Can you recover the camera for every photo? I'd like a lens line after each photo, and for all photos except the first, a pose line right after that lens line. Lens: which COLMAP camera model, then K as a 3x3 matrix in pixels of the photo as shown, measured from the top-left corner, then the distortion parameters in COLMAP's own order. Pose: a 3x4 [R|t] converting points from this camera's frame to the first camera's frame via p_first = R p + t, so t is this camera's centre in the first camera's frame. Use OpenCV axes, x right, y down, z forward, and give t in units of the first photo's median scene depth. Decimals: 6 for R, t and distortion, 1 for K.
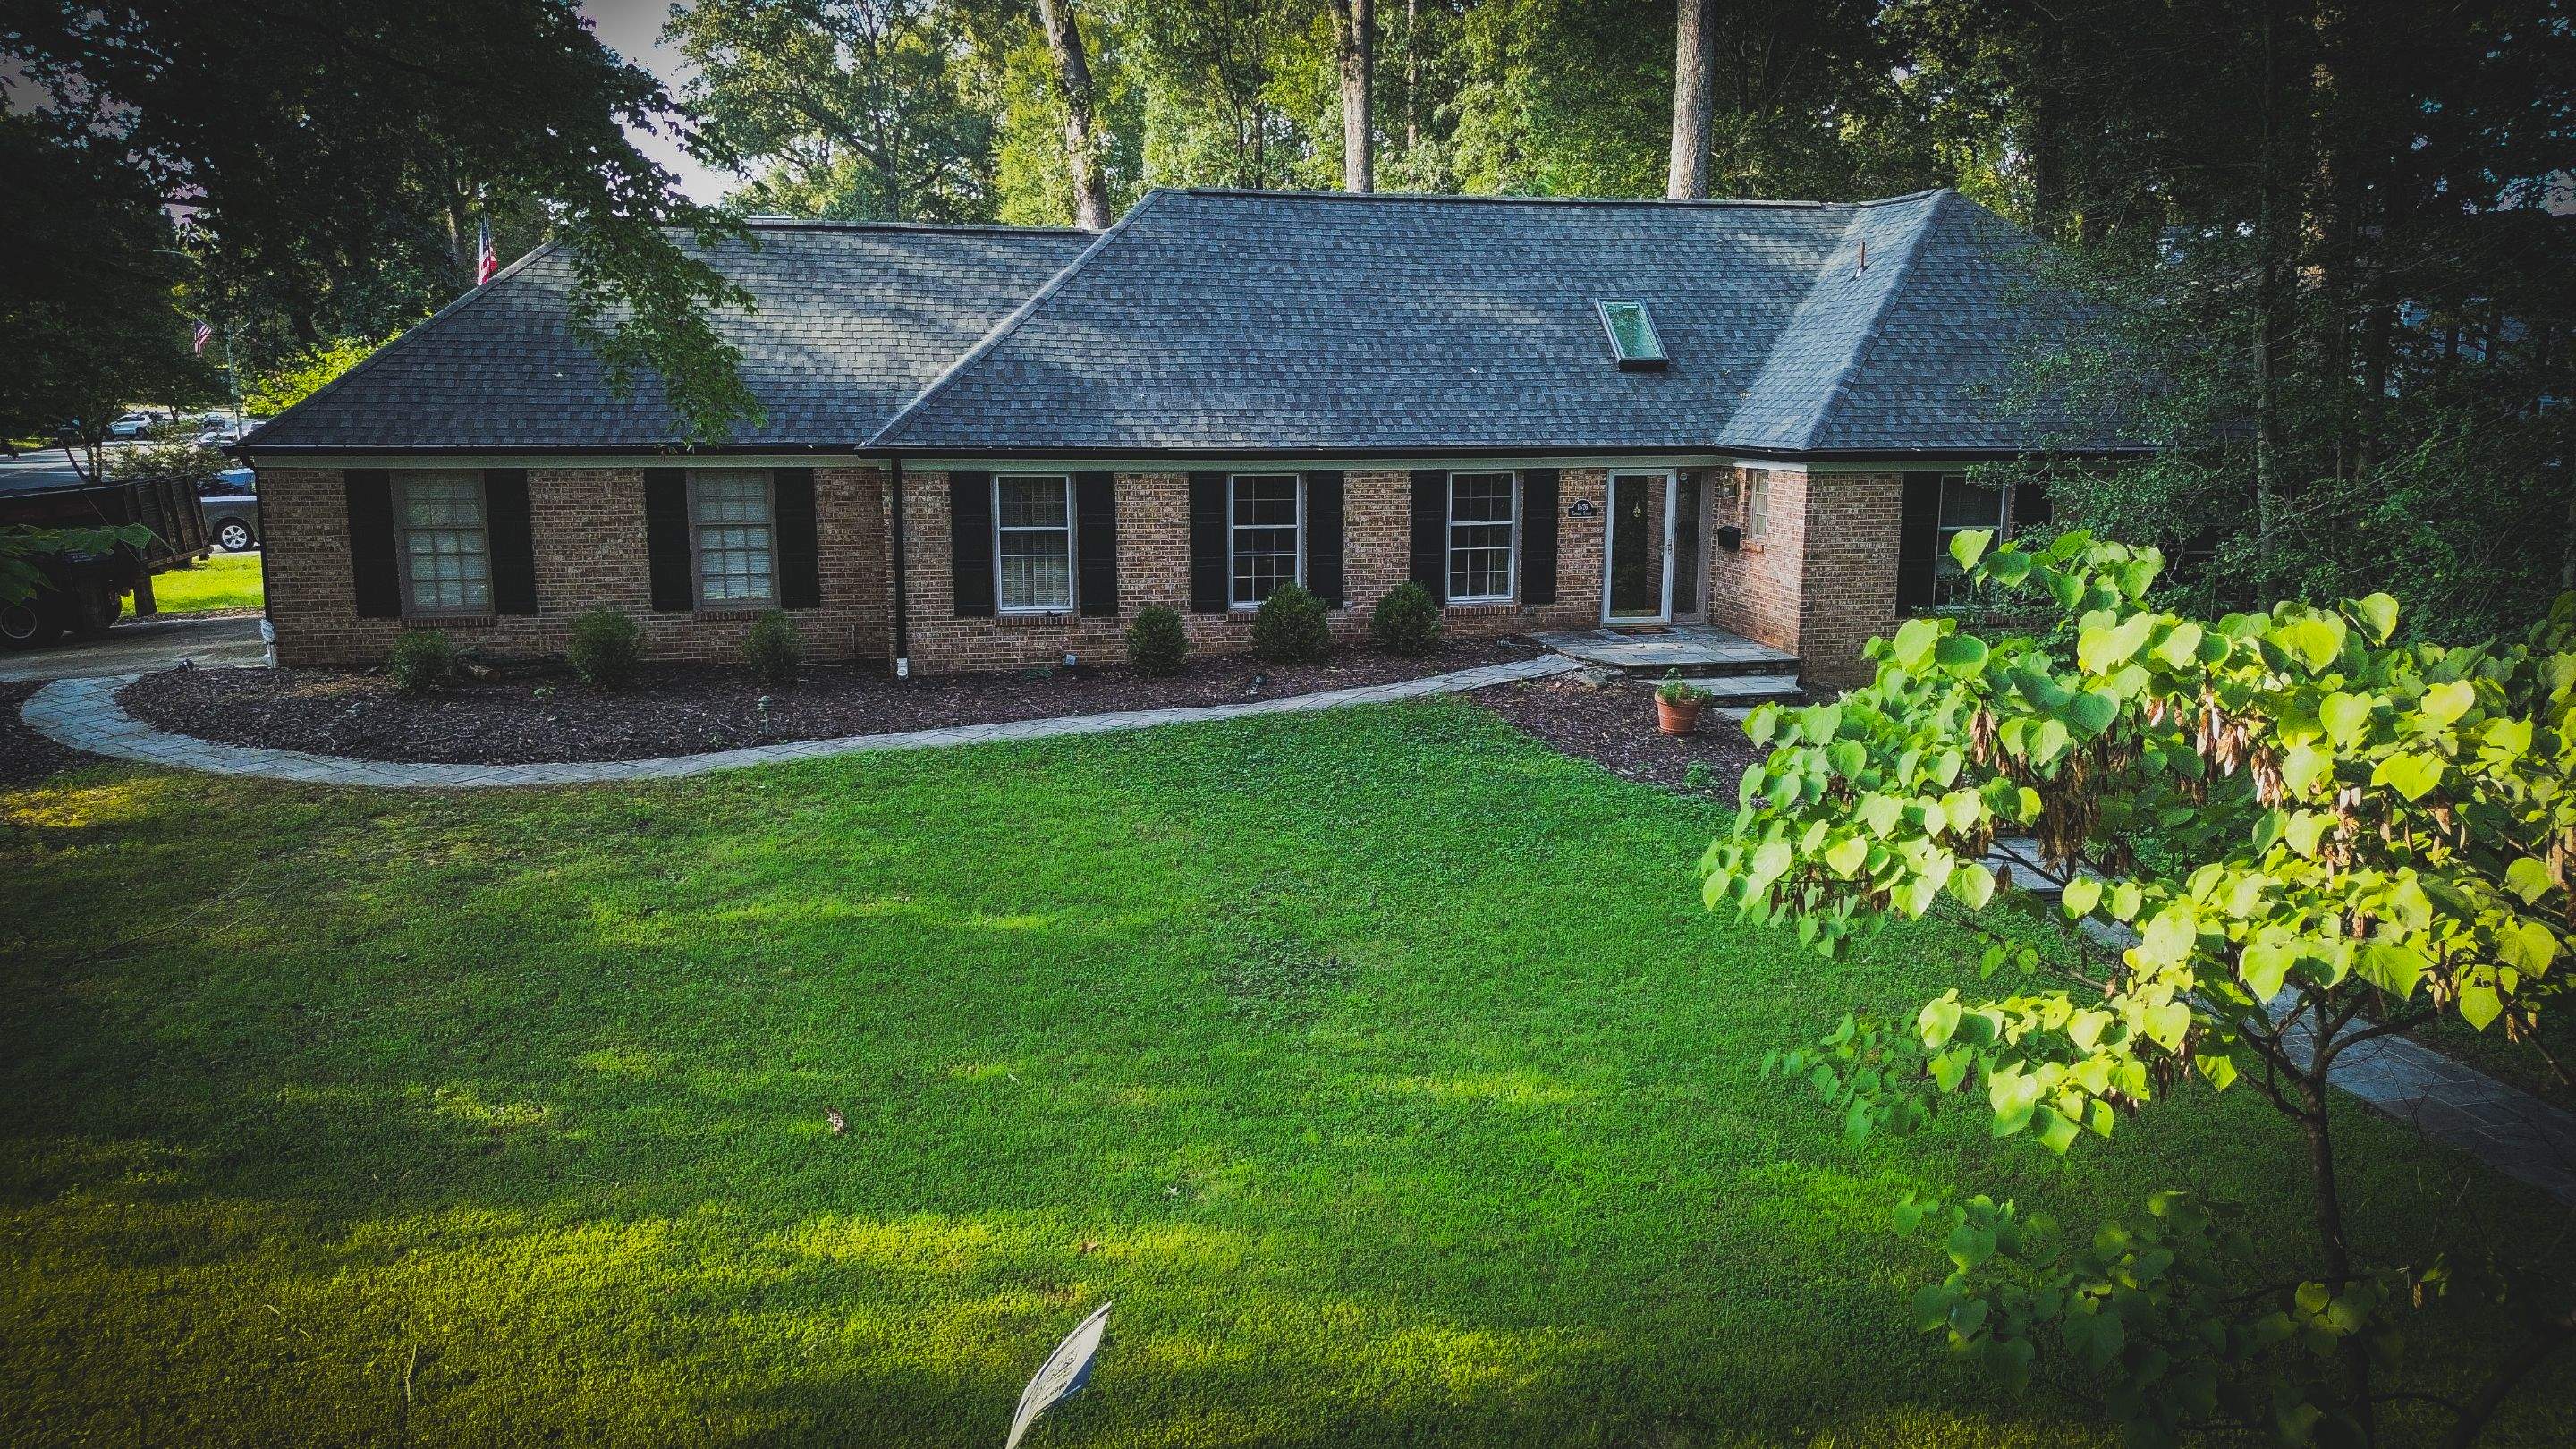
lens RADIAL K [[1824.7, 0, 1288.0], [0, 1824.7, 724.5], [0, 0, 1]] dist [0.073865, -0.086241]
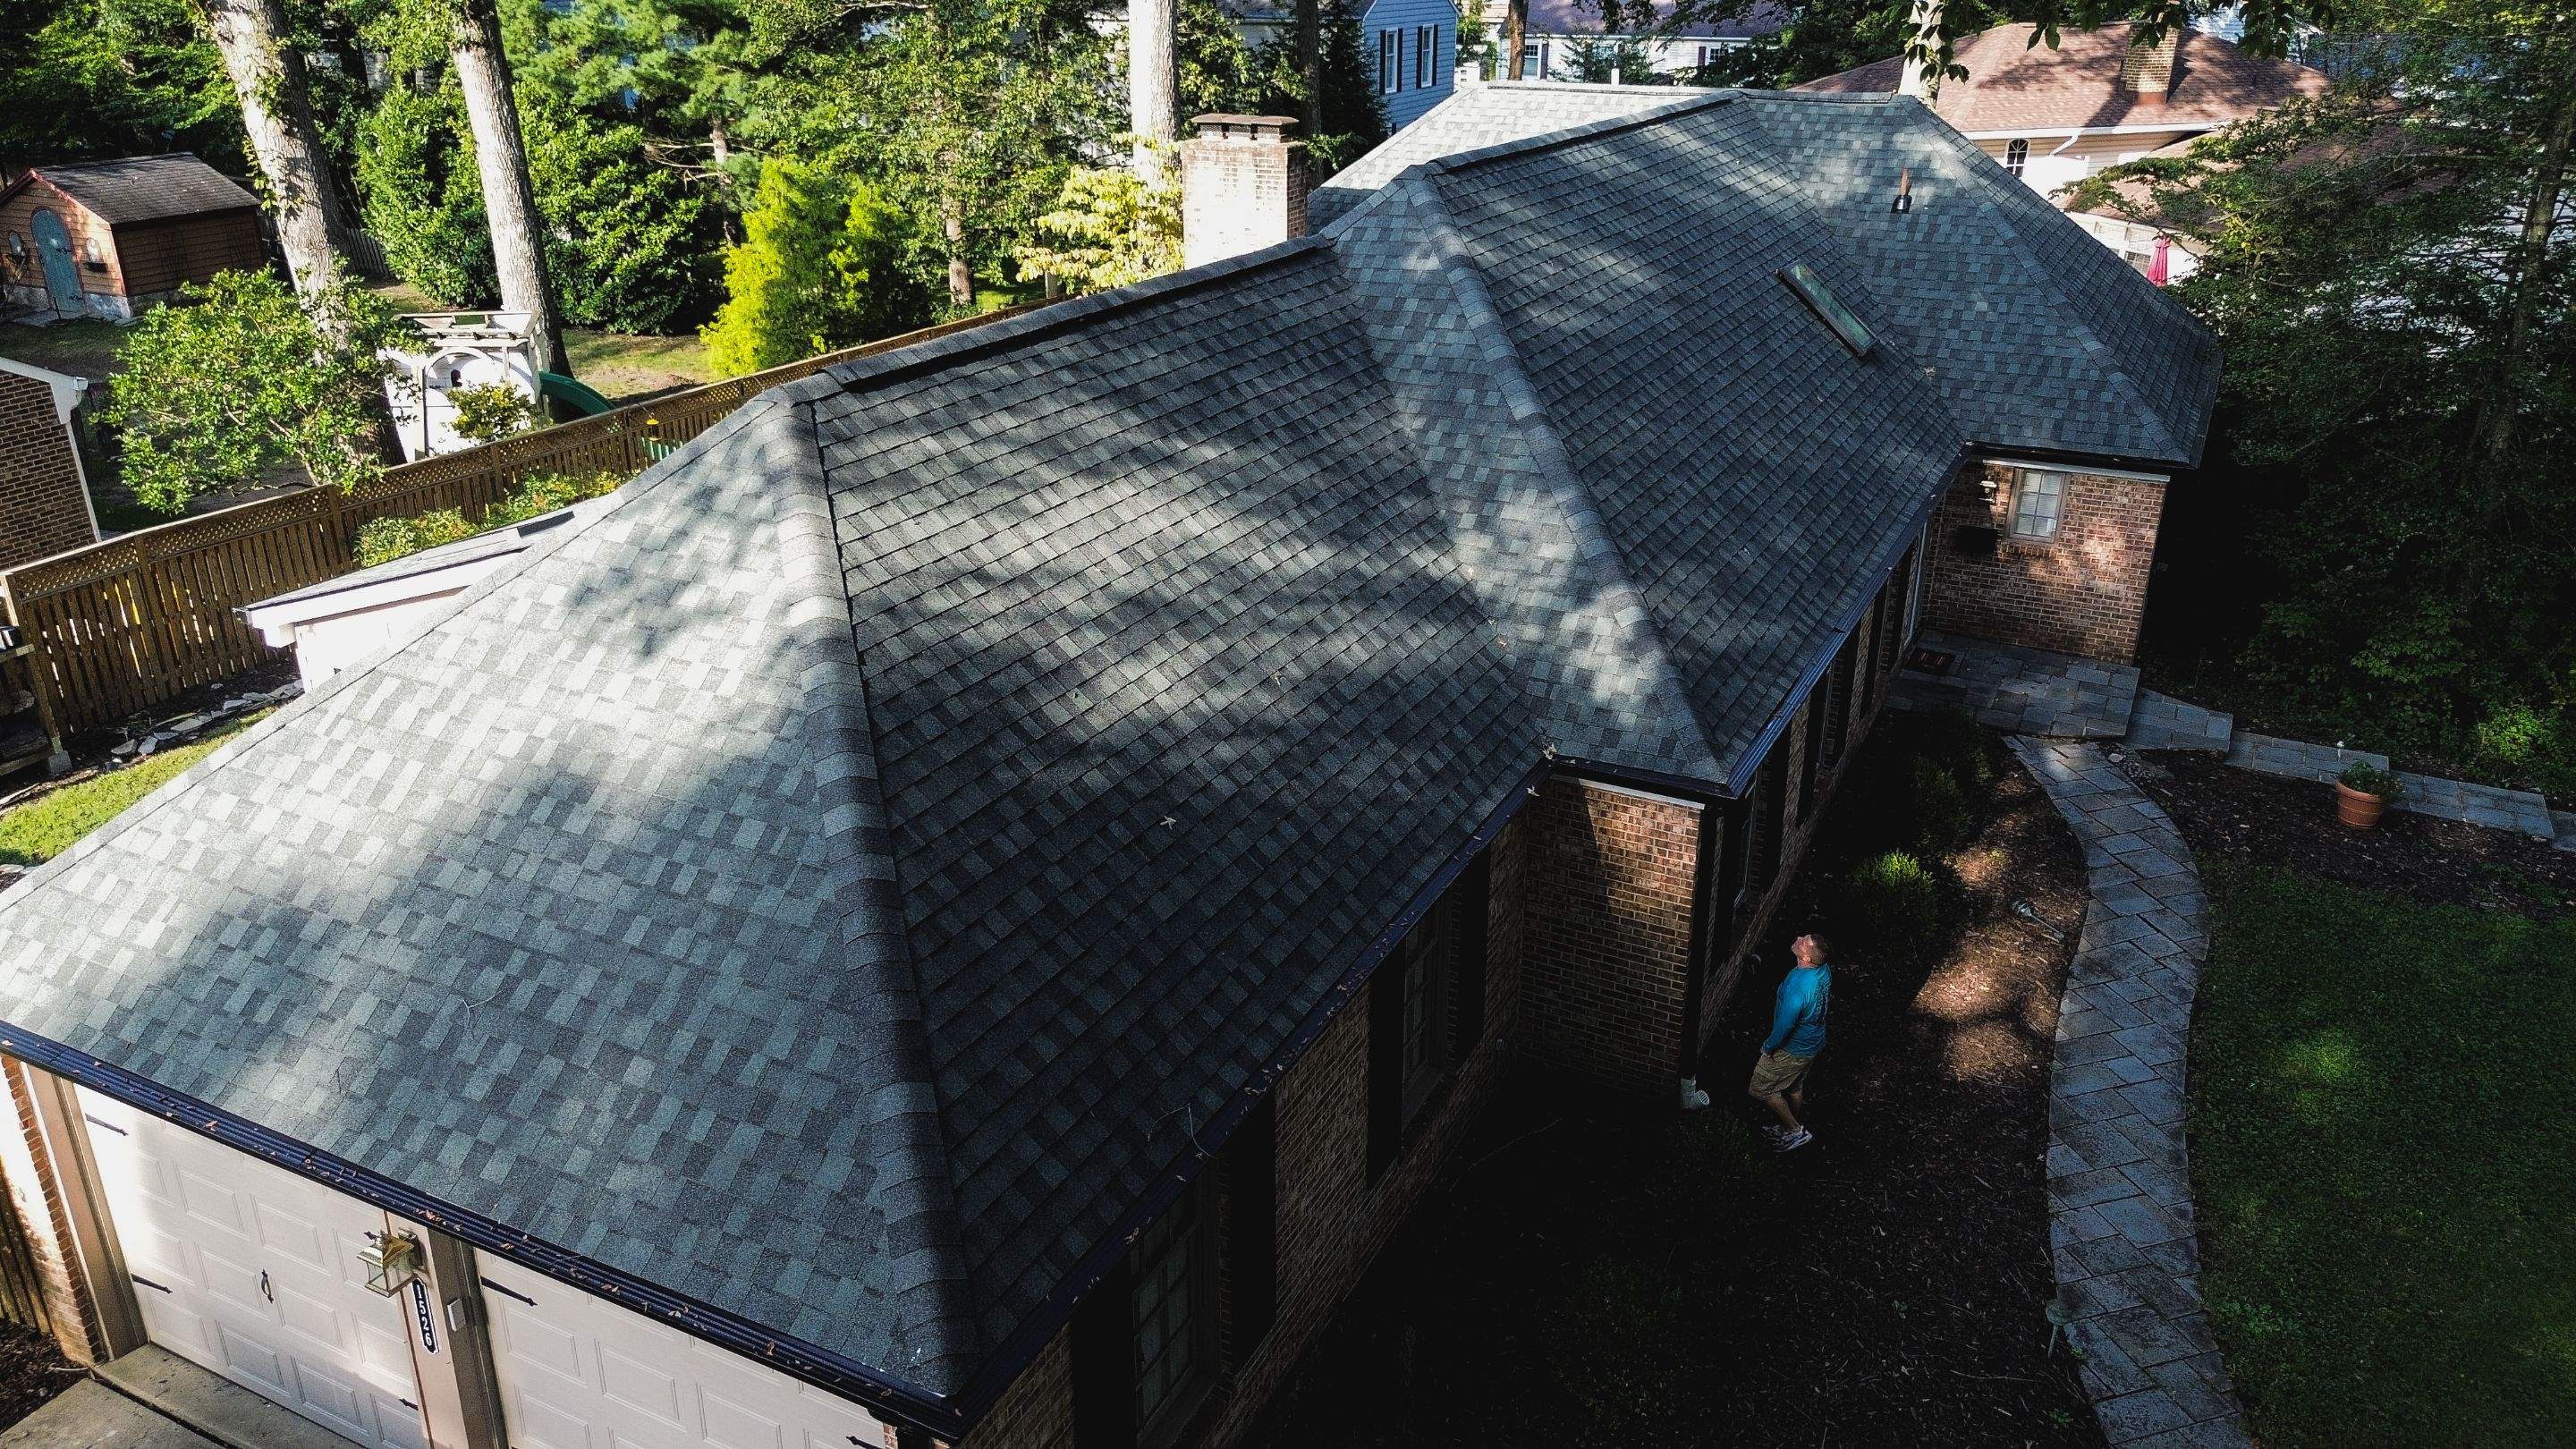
lens RADIAL K [[1850.1, 0, 1288.0], [0, 1850.1, 724.5], [0, 0, 1]] dist [0.035598, -0.002731]
pose [[0.637984, -0.300268, 0.709095, -0.683812], [0.137760, 0.950492, 0.278543, -0.332206], [-0.757627, -0.080021, 0.647764, 0.686537]]
